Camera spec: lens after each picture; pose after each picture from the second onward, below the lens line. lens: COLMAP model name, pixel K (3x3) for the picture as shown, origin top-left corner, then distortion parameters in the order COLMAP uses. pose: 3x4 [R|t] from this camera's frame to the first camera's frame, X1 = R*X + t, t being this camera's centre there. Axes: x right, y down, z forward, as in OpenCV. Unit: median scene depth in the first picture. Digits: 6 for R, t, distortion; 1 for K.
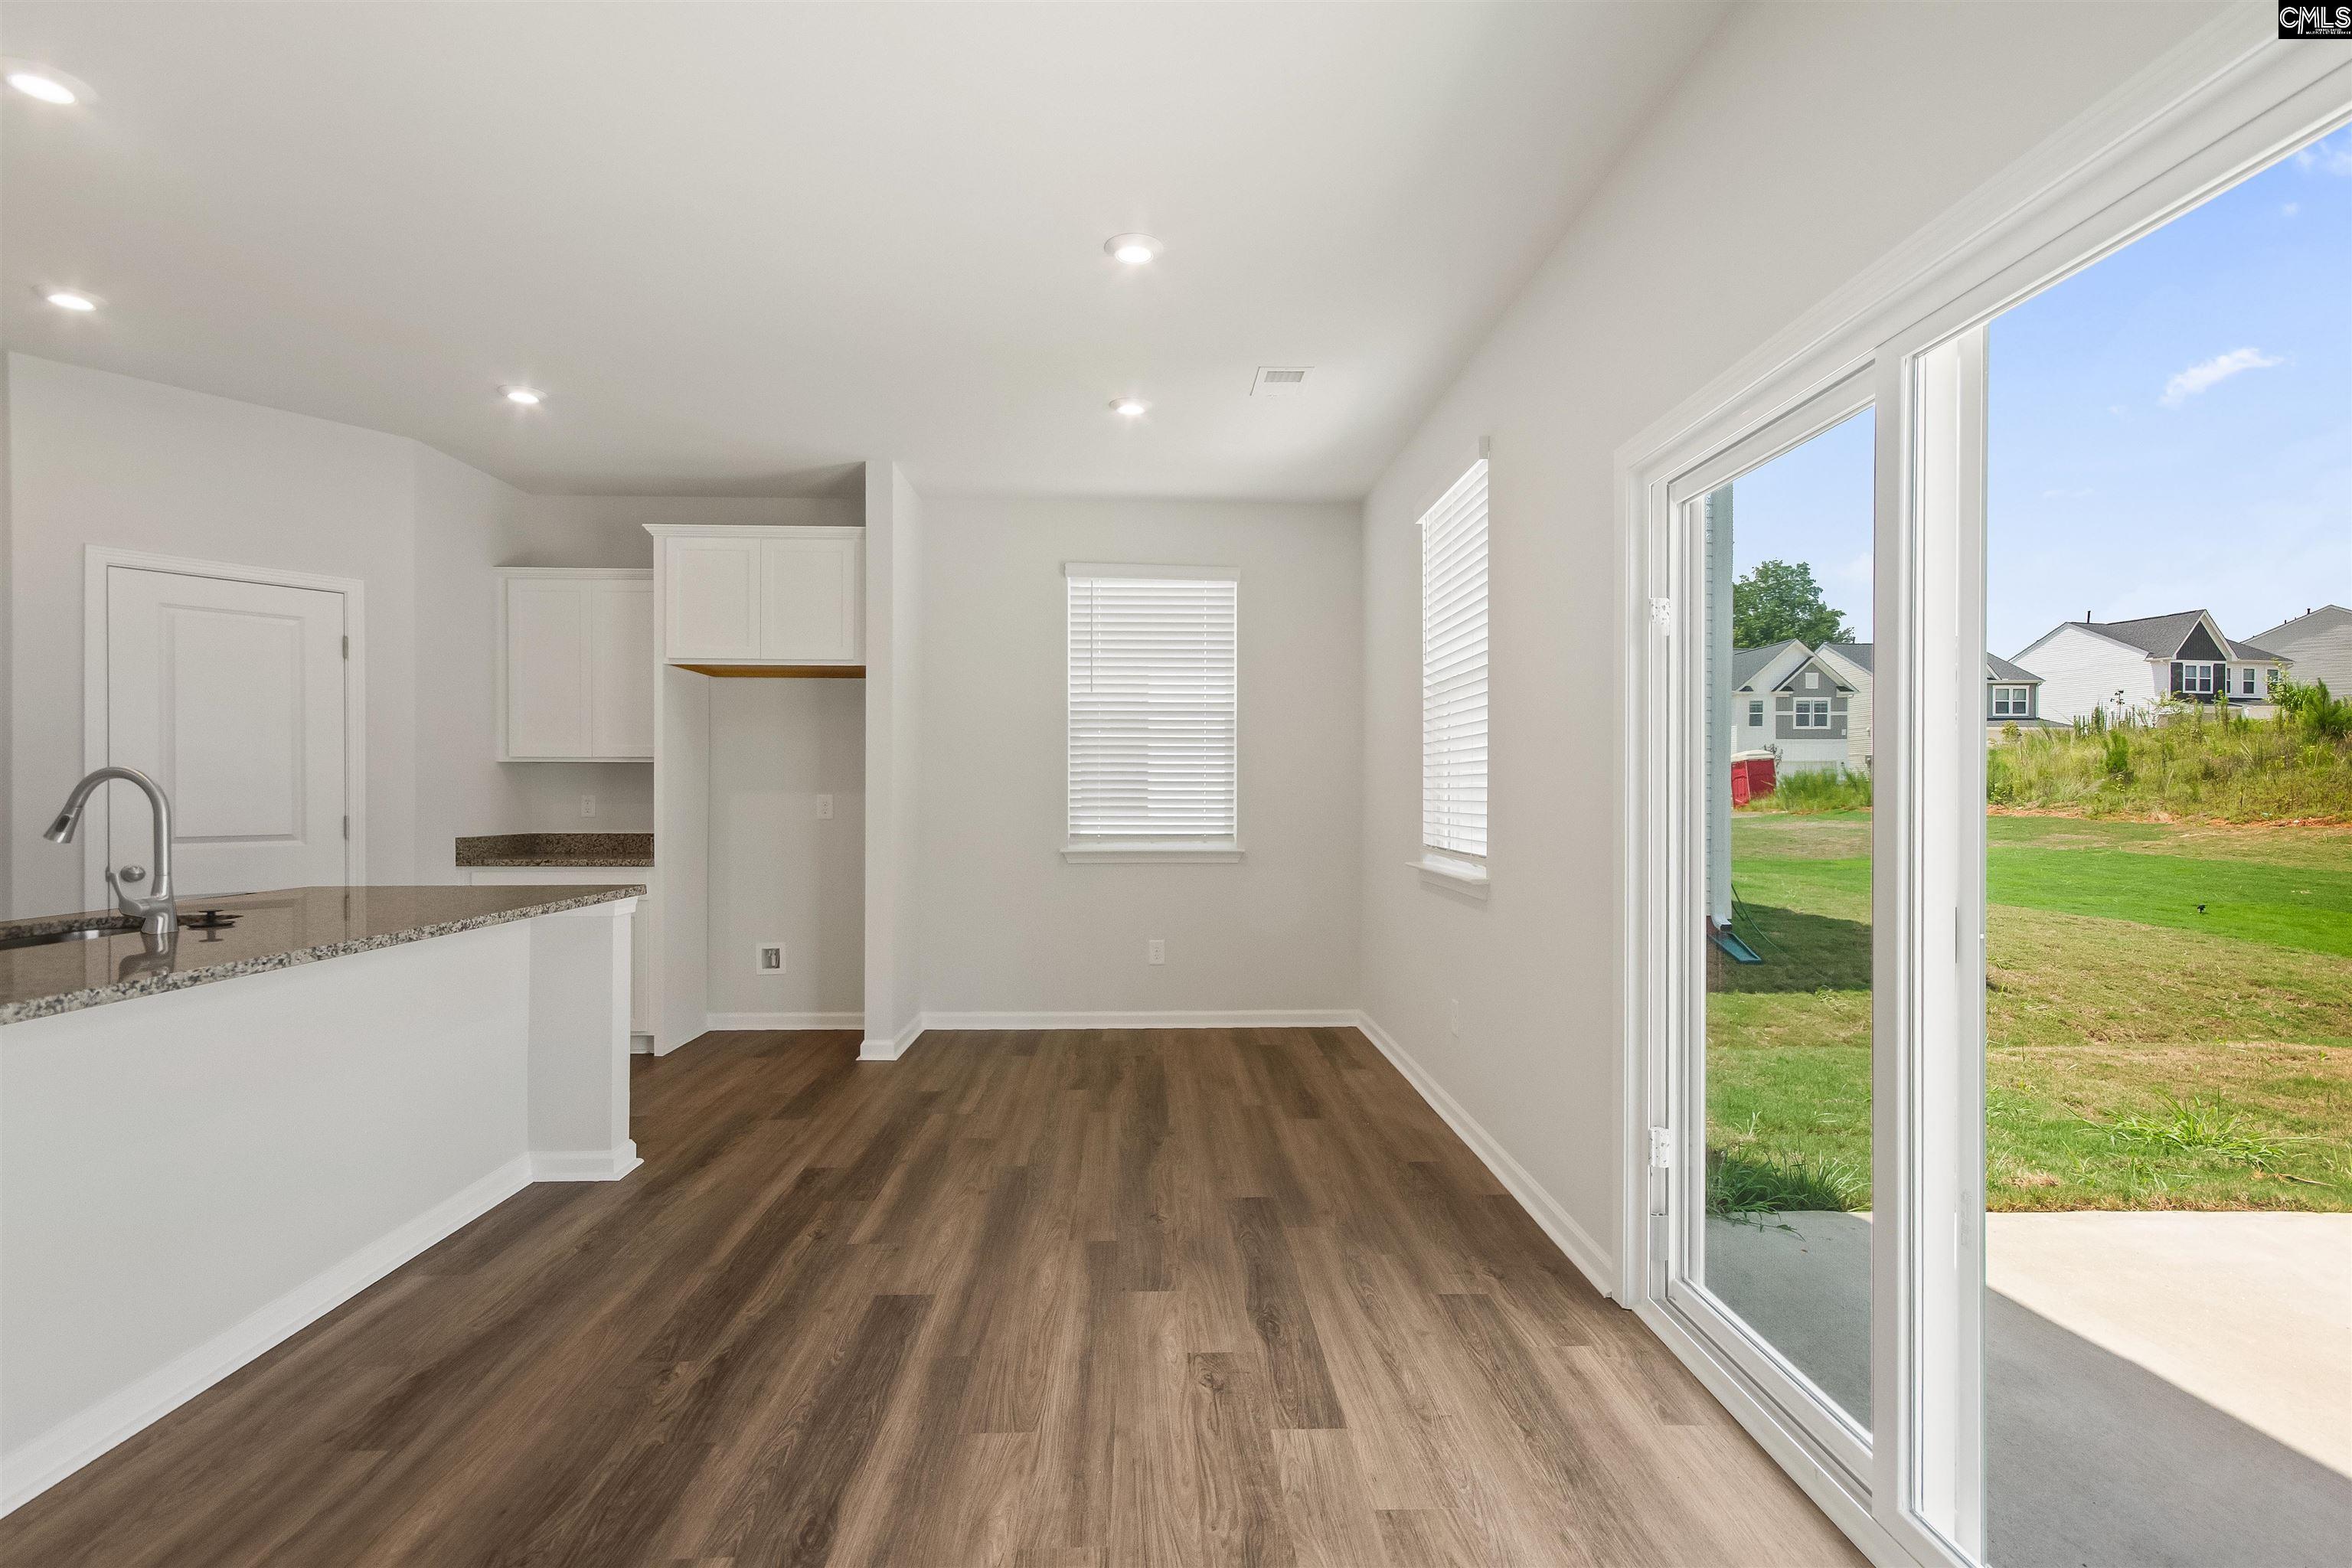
lens RADIAL K [[1131.8, 0, 1176.5], [0, 1131.8, 788.2], [0, 0, 1]] dist [-0.019184, -0.002122]
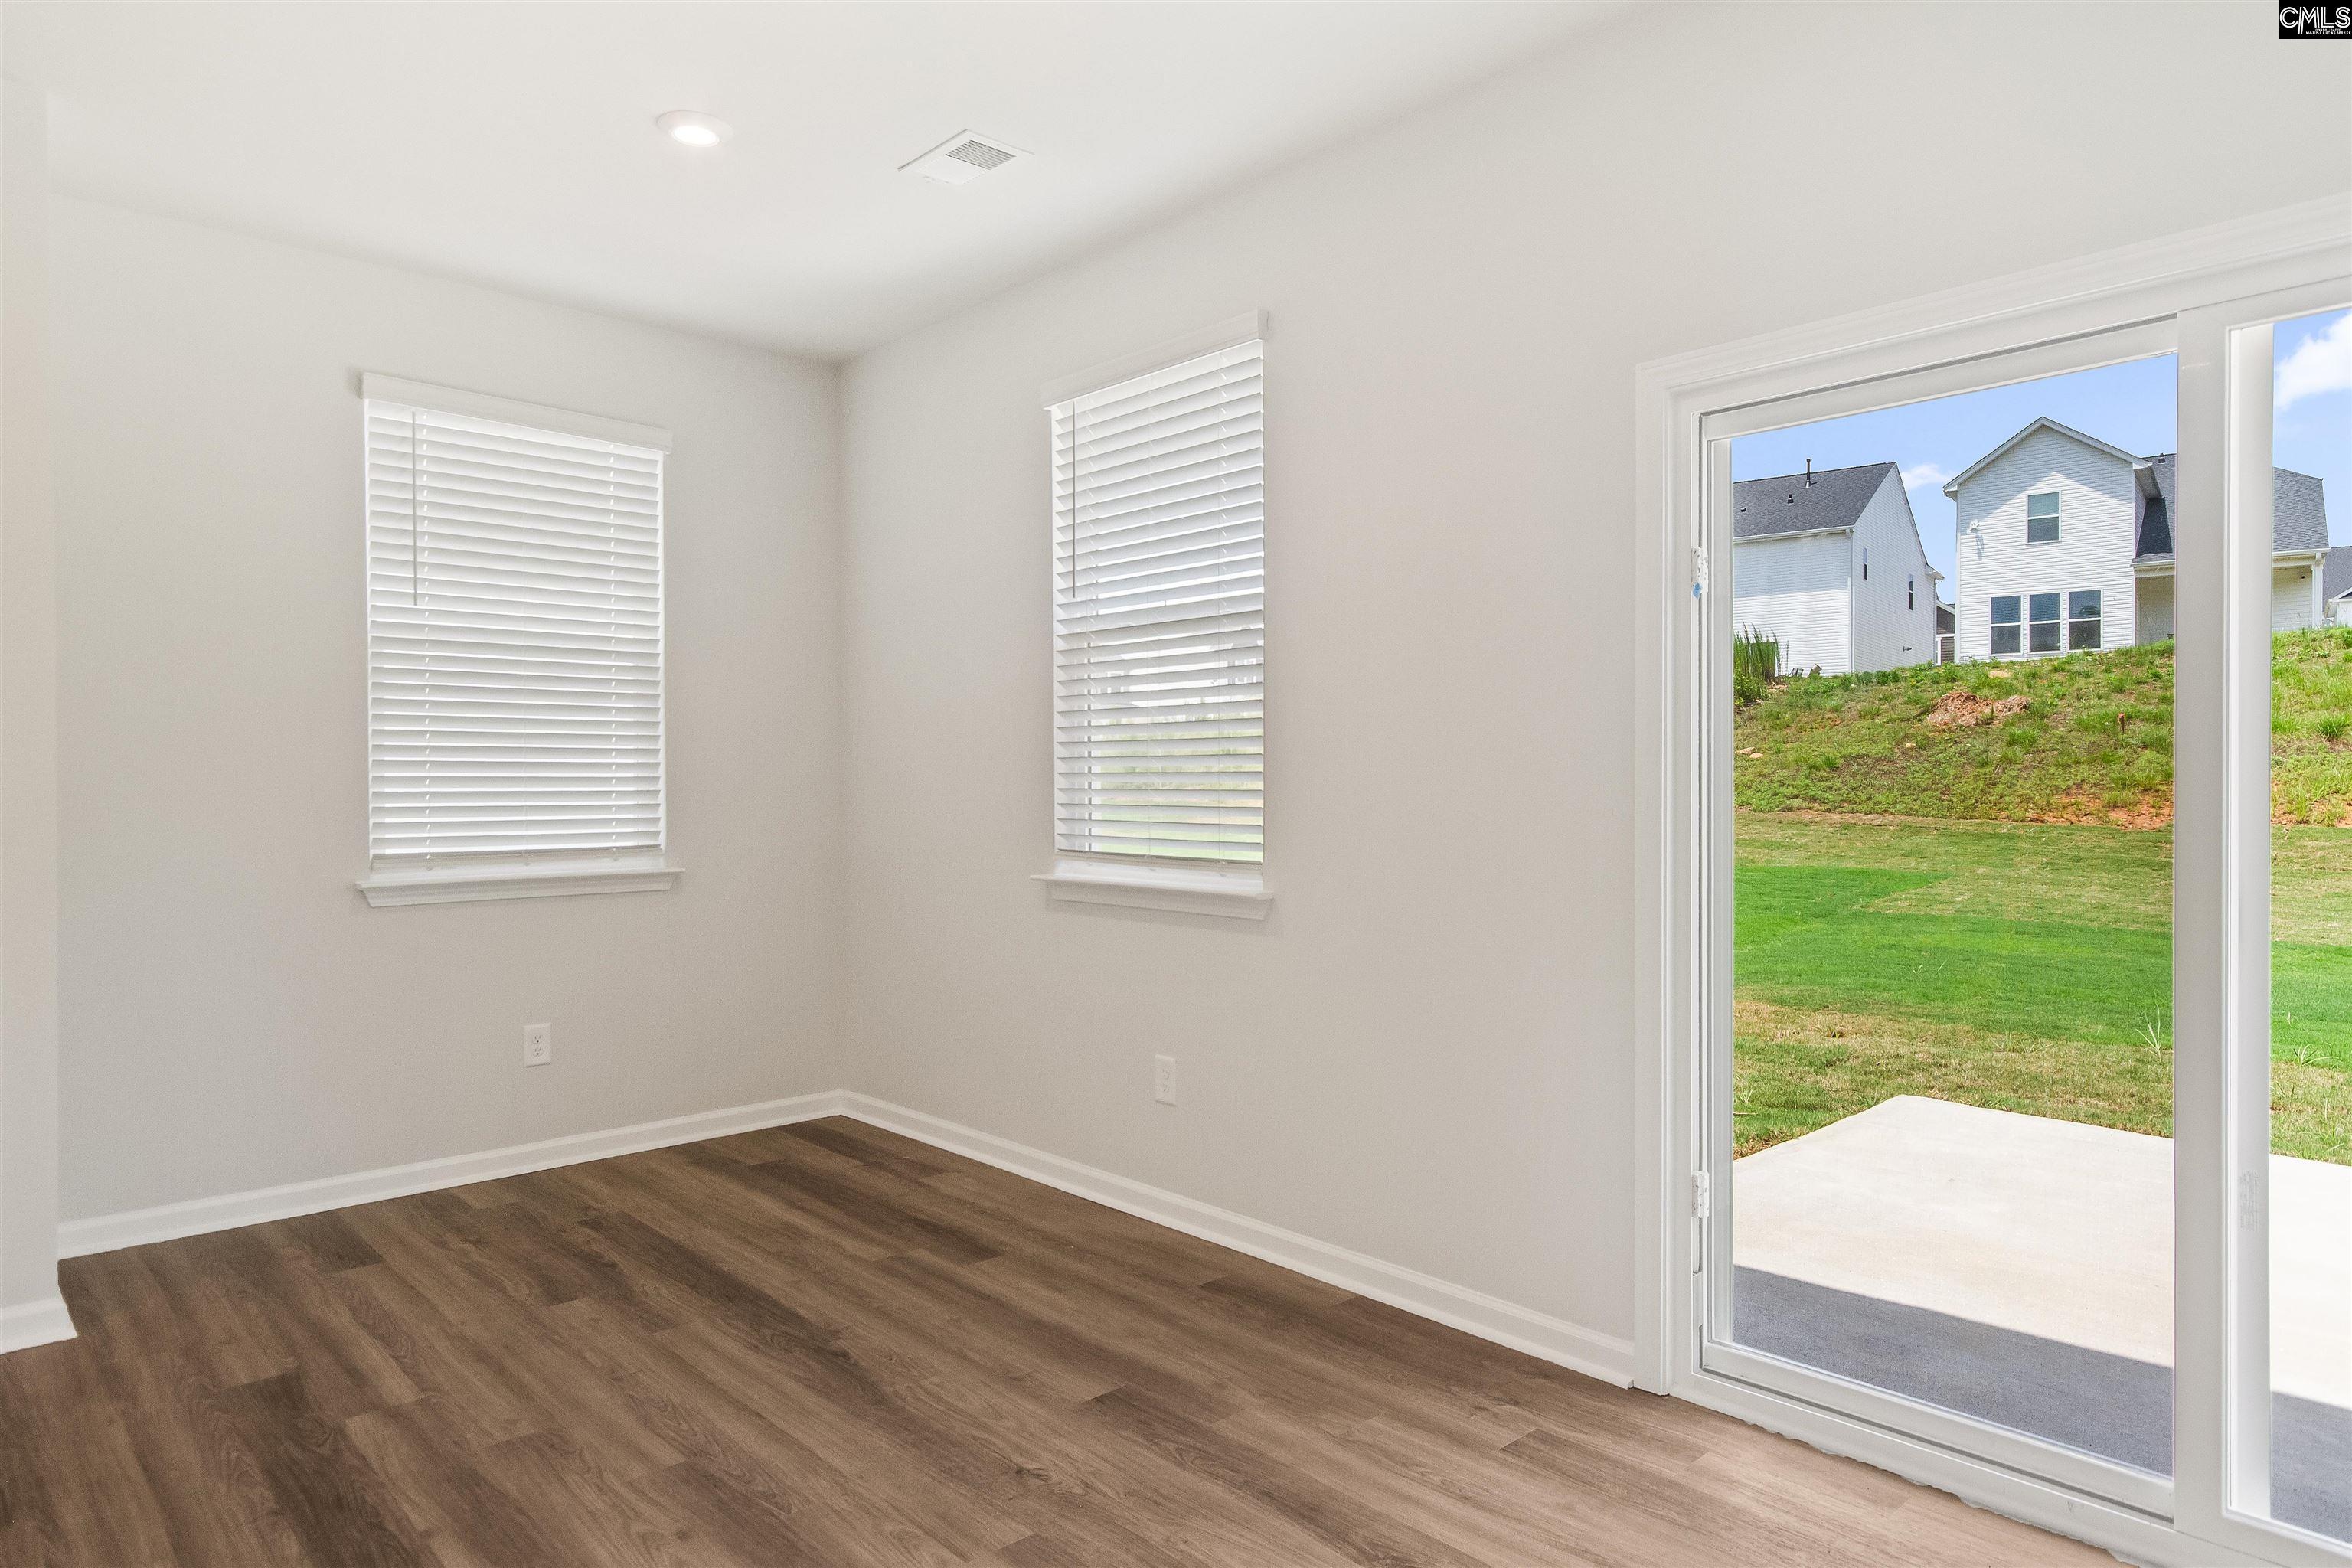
lens RADIAL K [[1405.2, 0, 1168.7], [0, 1405.2, 787.7], [0, 0, 1]] dist [-0.008010, 0.001228]
pose [[0.751146, -0.009719, 0.660064, -0.372254], [0.002171, 0.999923, 0.012252, -0.001552], [-0.660132, -0.007771, 0.751109, 0.306809]]
